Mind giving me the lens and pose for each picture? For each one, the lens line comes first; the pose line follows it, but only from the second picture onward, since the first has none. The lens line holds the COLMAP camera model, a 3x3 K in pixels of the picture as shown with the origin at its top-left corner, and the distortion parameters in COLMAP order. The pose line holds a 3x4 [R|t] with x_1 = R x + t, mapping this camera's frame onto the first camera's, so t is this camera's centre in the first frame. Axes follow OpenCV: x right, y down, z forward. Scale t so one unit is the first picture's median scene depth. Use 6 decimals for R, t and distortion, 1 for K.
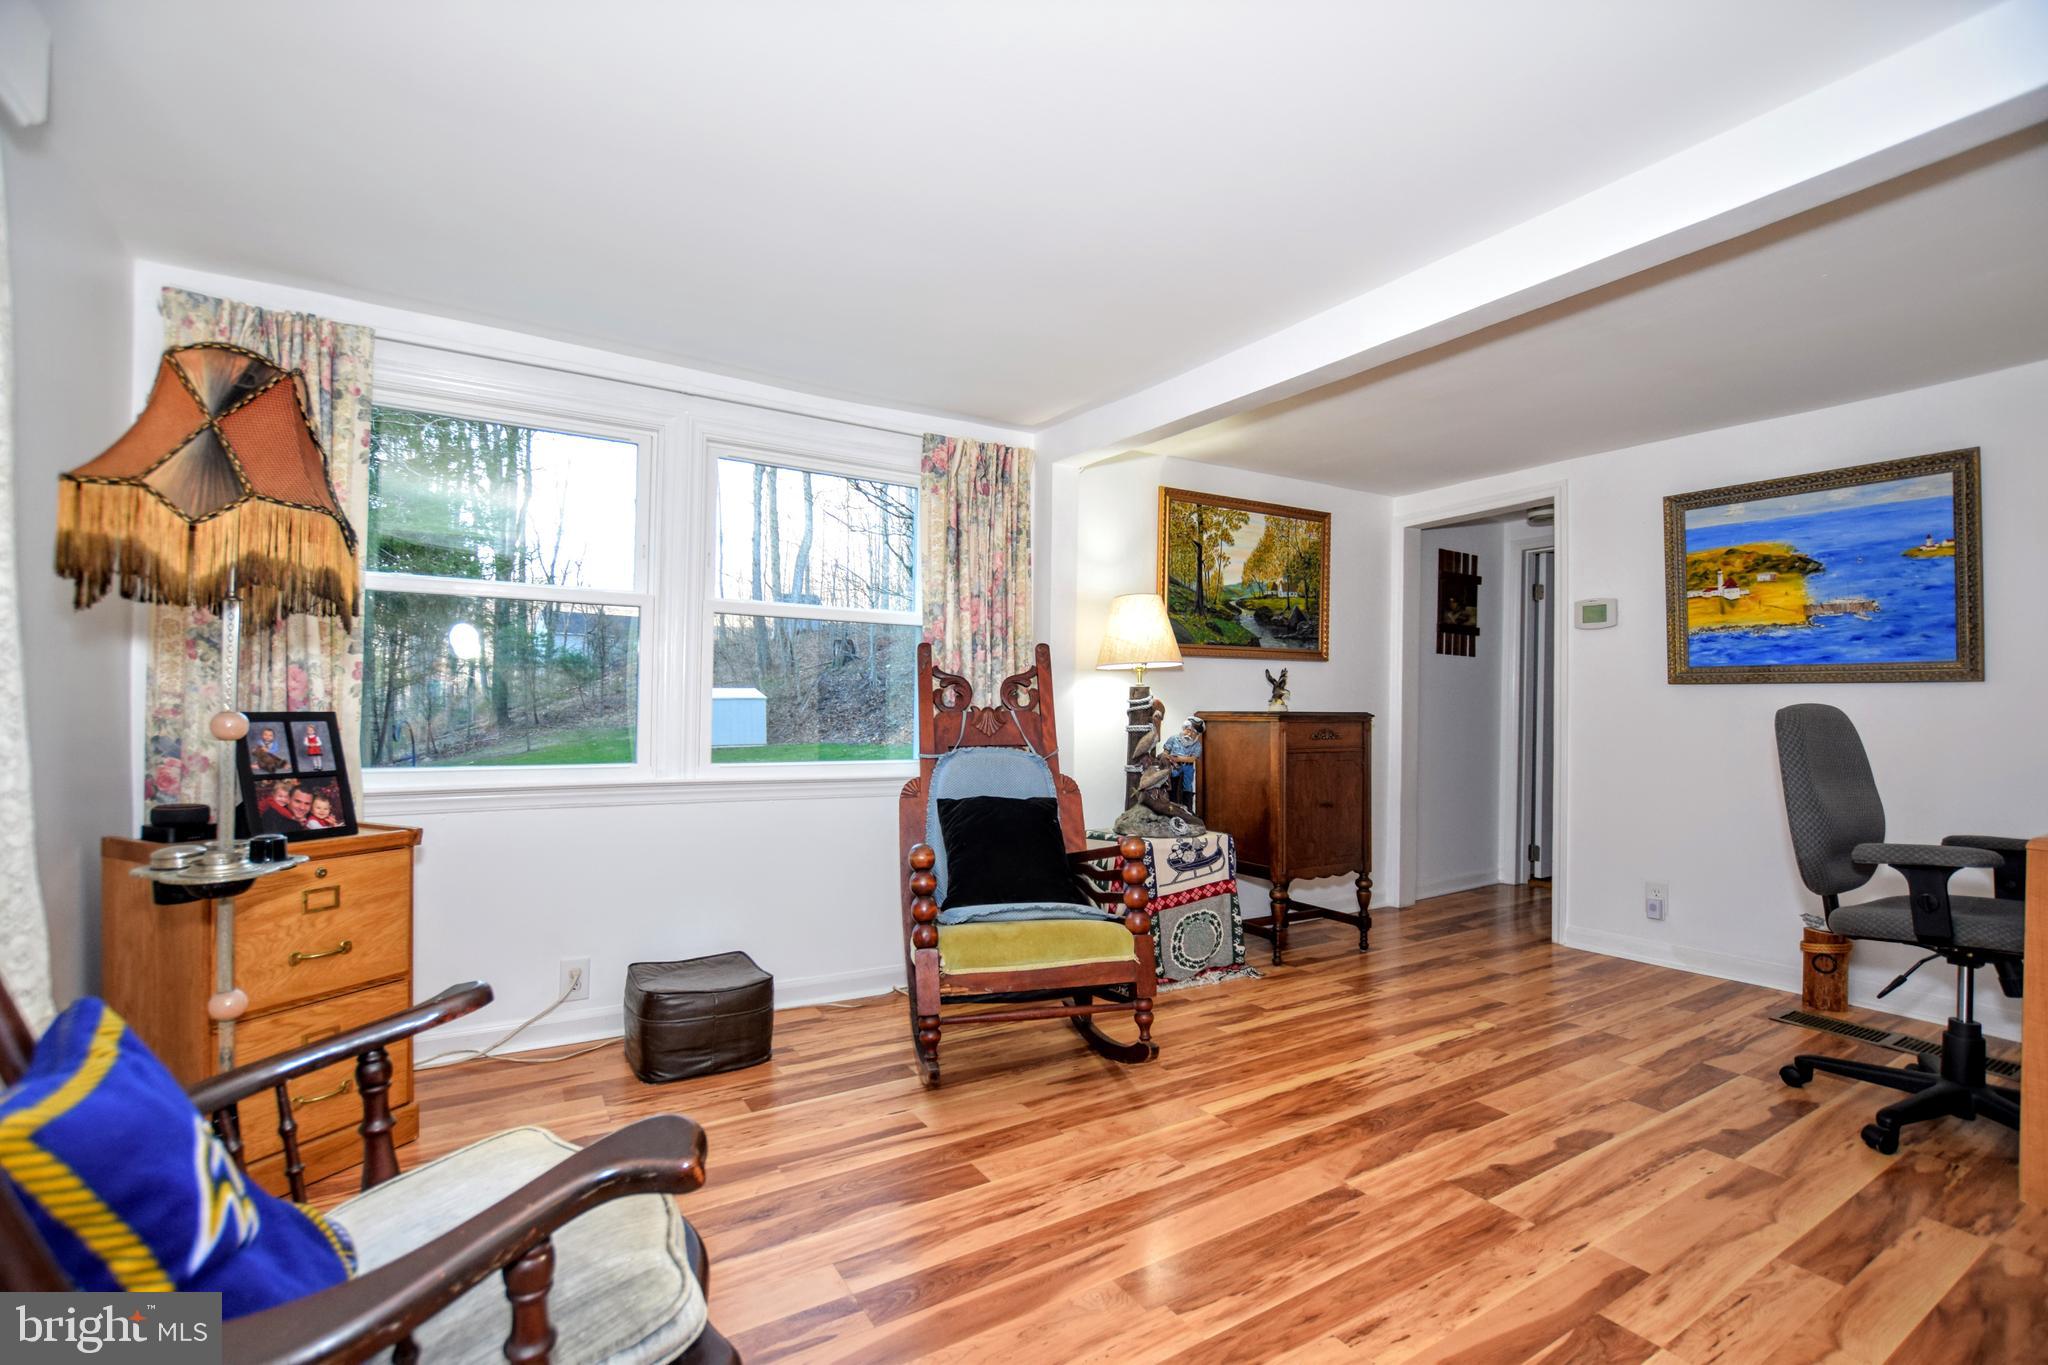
lens RADIAL K [[913.1, 0, 1027.7], [0, 913.1, 690.2], [0, 0, 1]] dist [-0.030049, 0.004110]
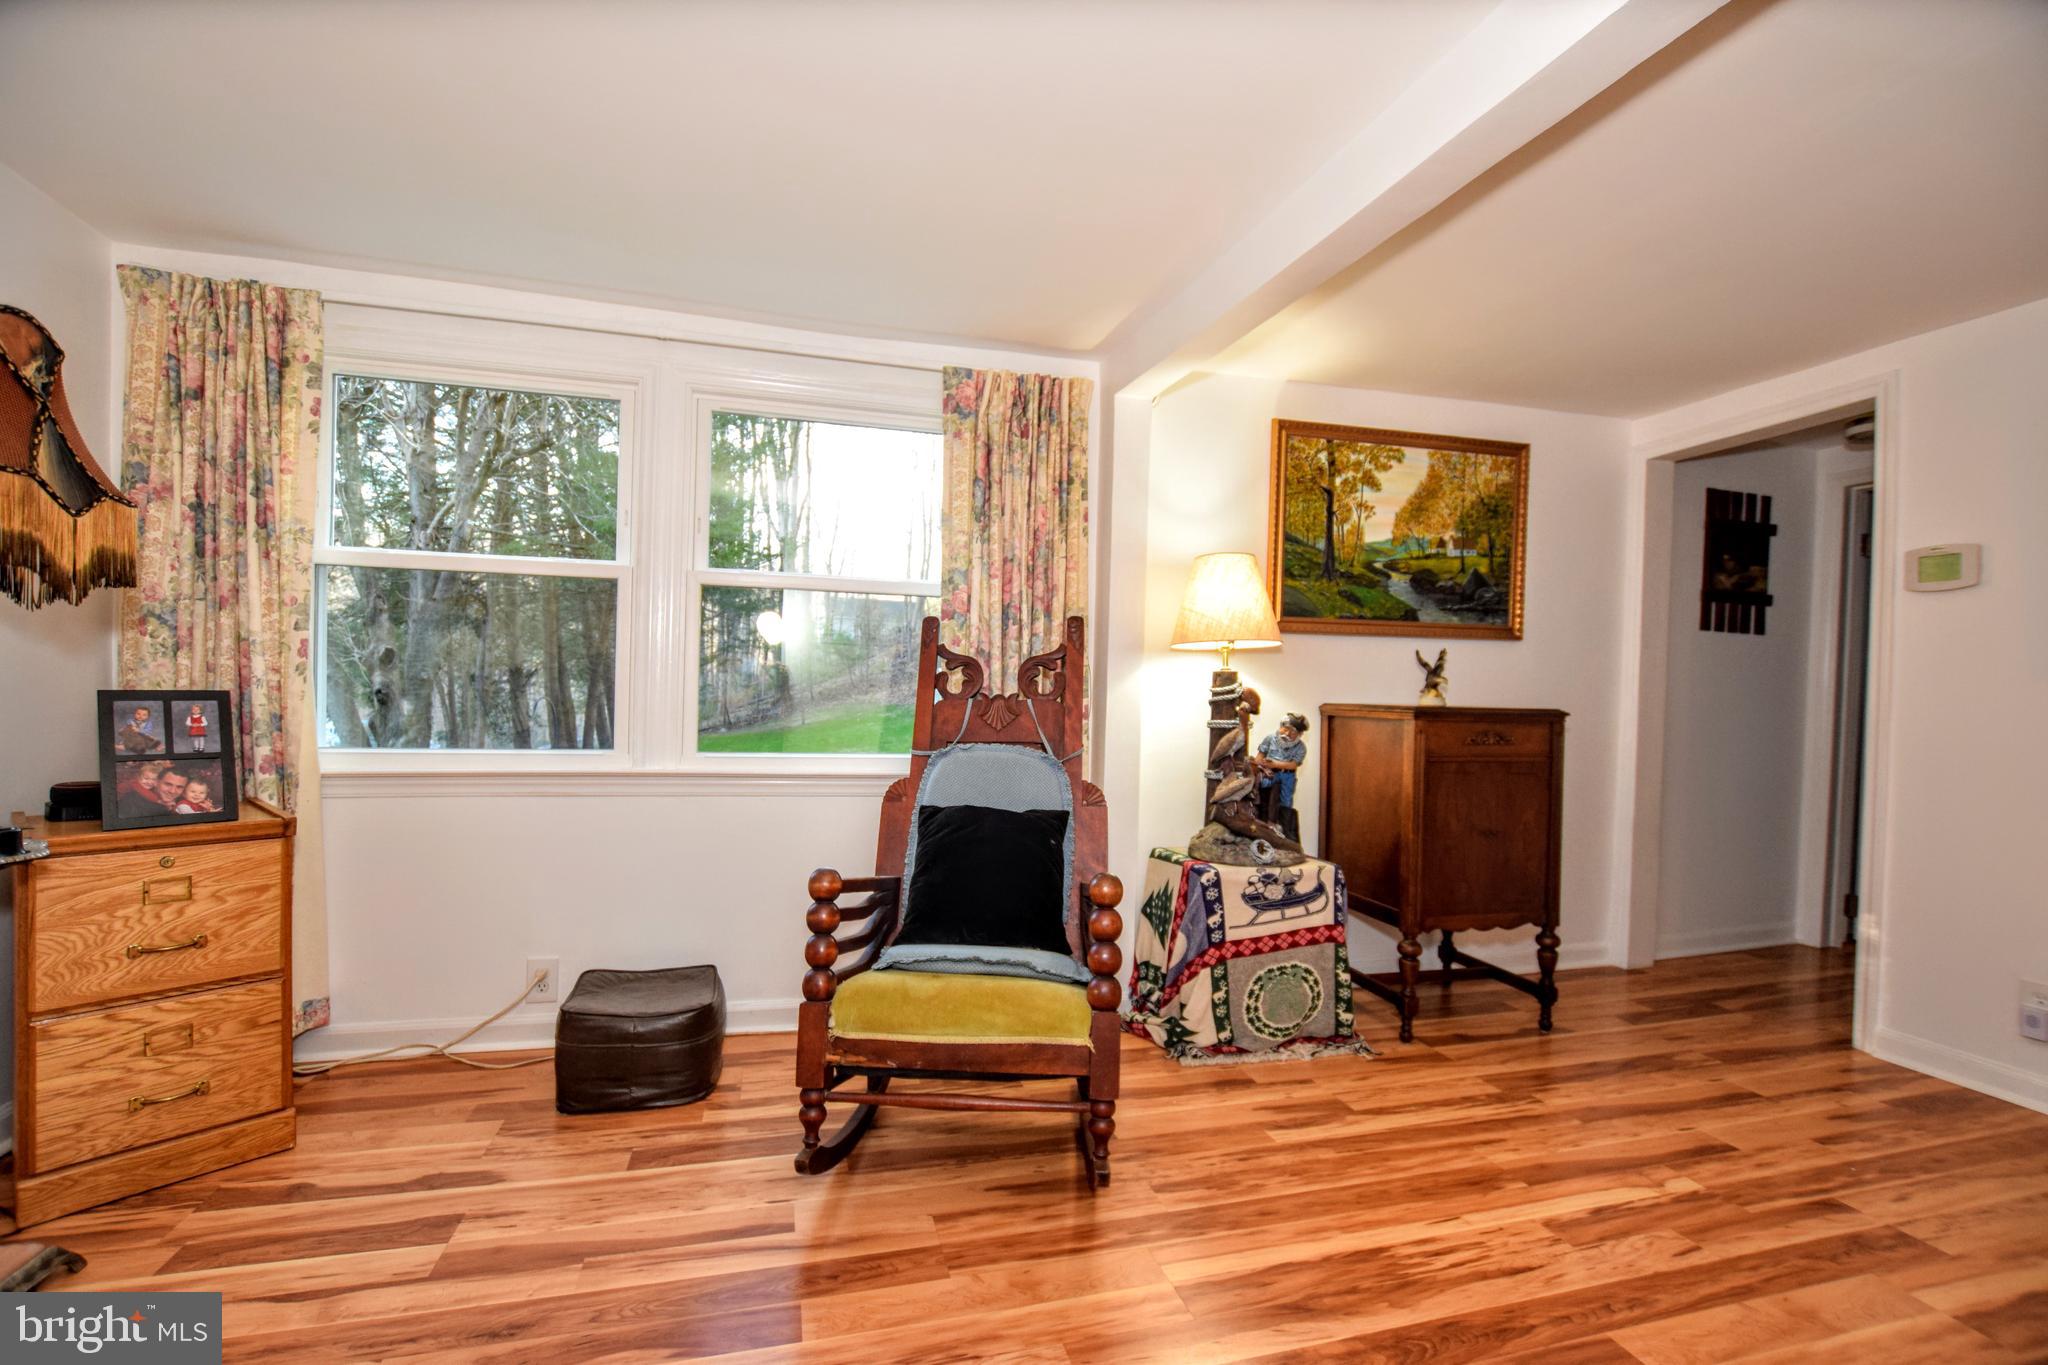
lens RADIAL K [[916.6, 0, 1014.5], [0, 916.6, 689.0], [0, 0, 1]] dist [-0.030287, 0.005241]
pose [[0.958650, 0.014150, -0.284237, 0.188942], [-0.009140, 0.999779, 0.018943, -0.002089], [0.284442, -0.015562, 0.958567, 0.204689]]
